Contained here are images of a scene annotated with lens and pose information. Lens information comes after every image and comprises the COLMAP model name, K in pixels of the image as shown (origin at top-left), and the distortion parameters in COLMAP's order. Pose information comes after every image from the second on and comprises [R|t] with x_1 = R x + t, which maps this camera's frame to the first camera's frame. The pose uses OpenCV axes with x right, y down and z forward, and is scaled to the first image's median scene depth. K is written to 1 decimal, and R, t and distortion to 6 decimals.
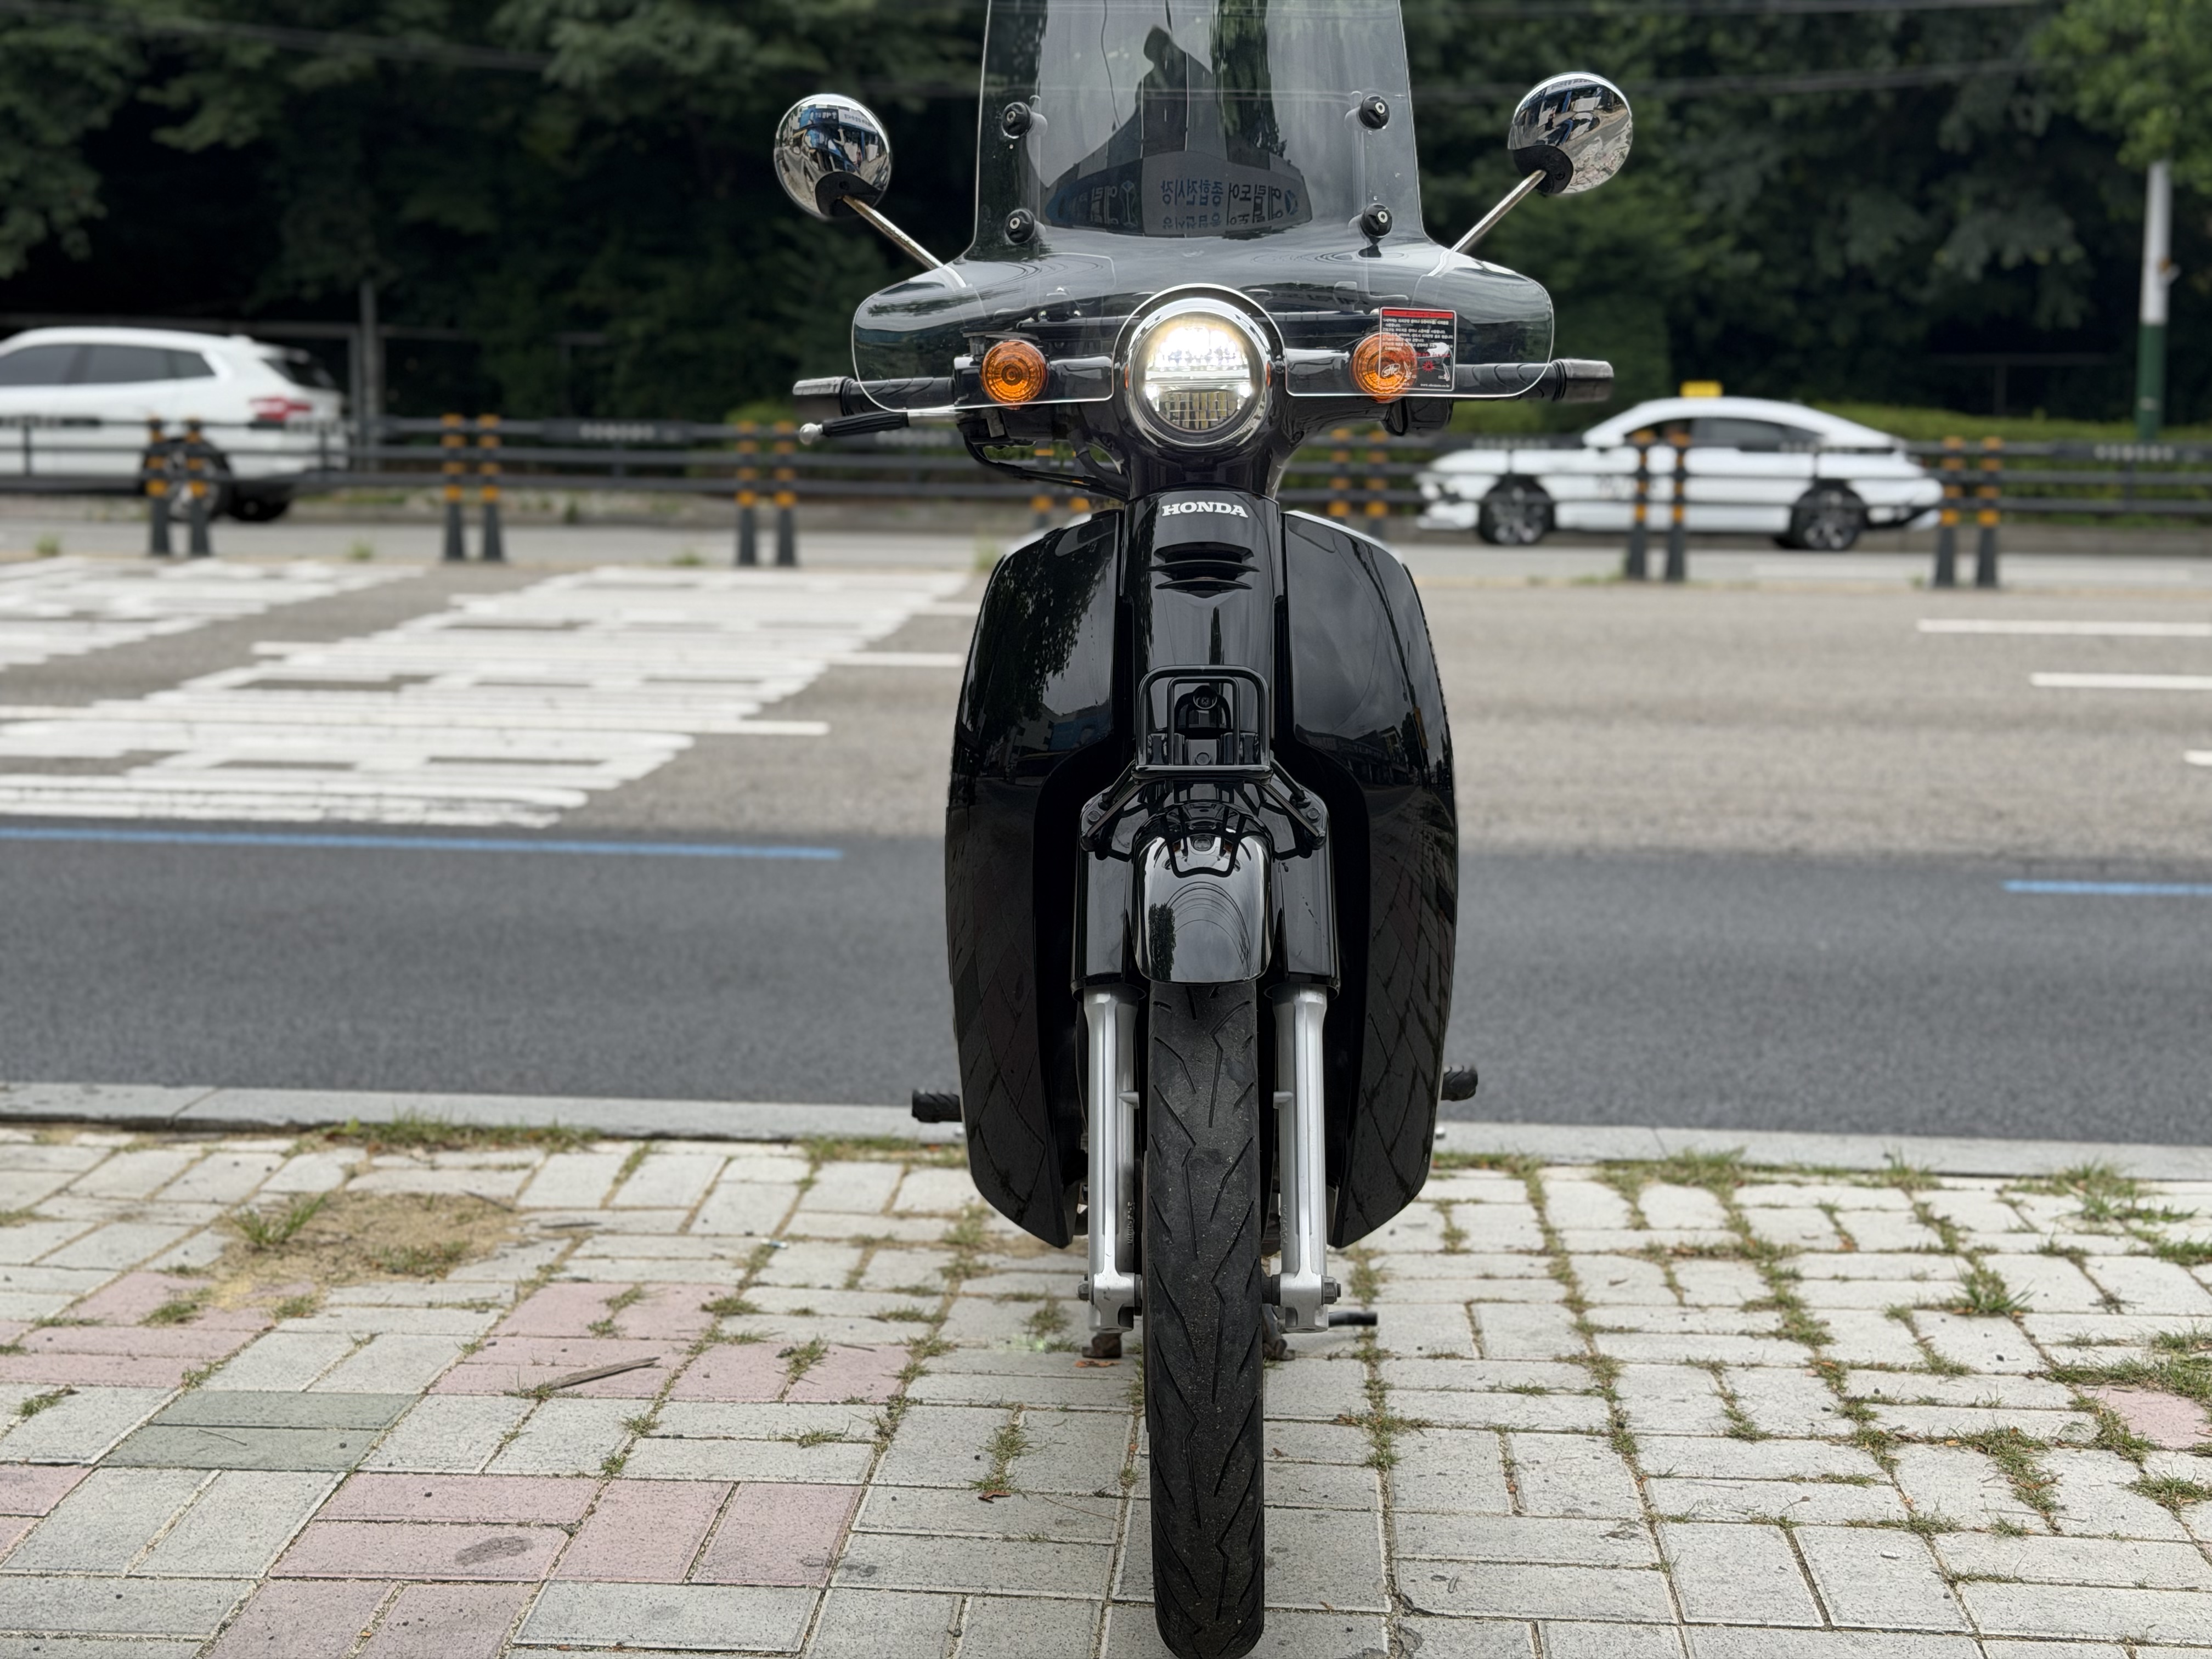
lens RADIAL K [[3094.4, 0, 1103.2], [0, 3094.4, 892.8], [0, 0, 1]] dist [0.201443, -0.491528]
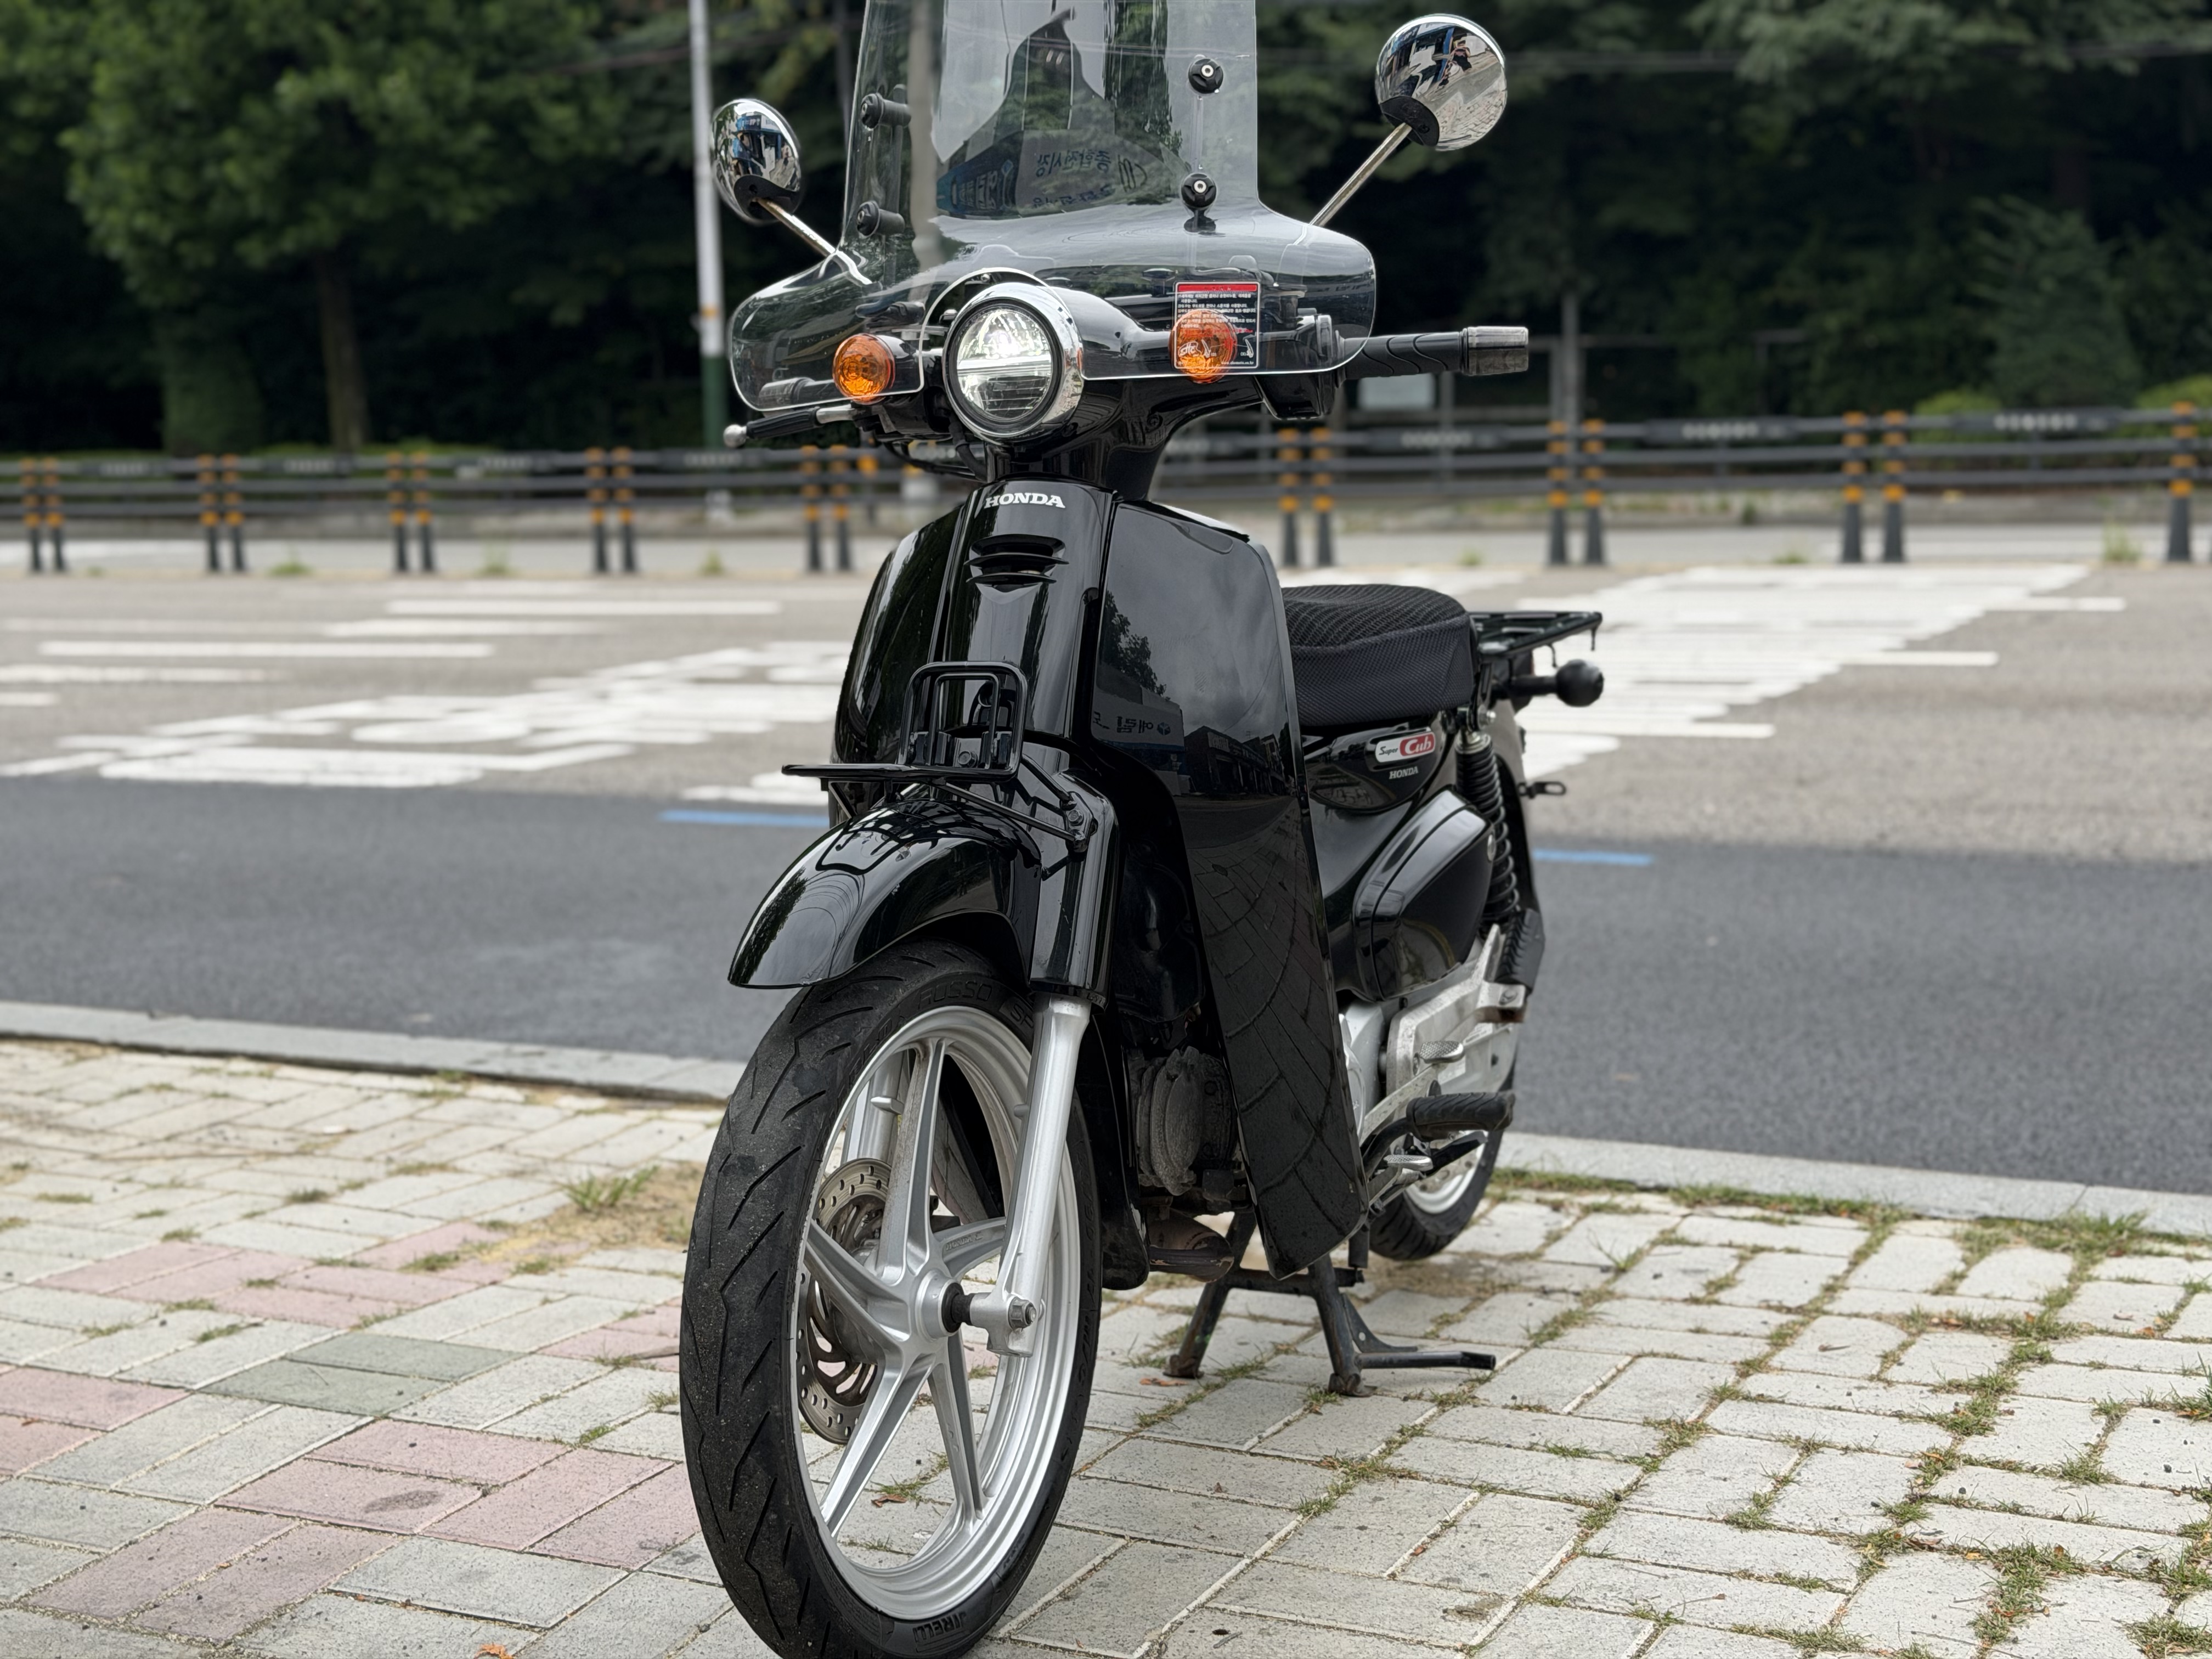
lens RADIAL K [[3094.4, 0, 1103.2], [0, 3094.4, 892.8], [0, 0, 1]] dist [0.201443, -0.491528]
pose [[0.918048, 0.024581, -0.395707, 0.292393], [-0.025040, 0.999678, 0.004005, -0.003836], [0.395679, 0.006232, 0.918368, 0.080655]]
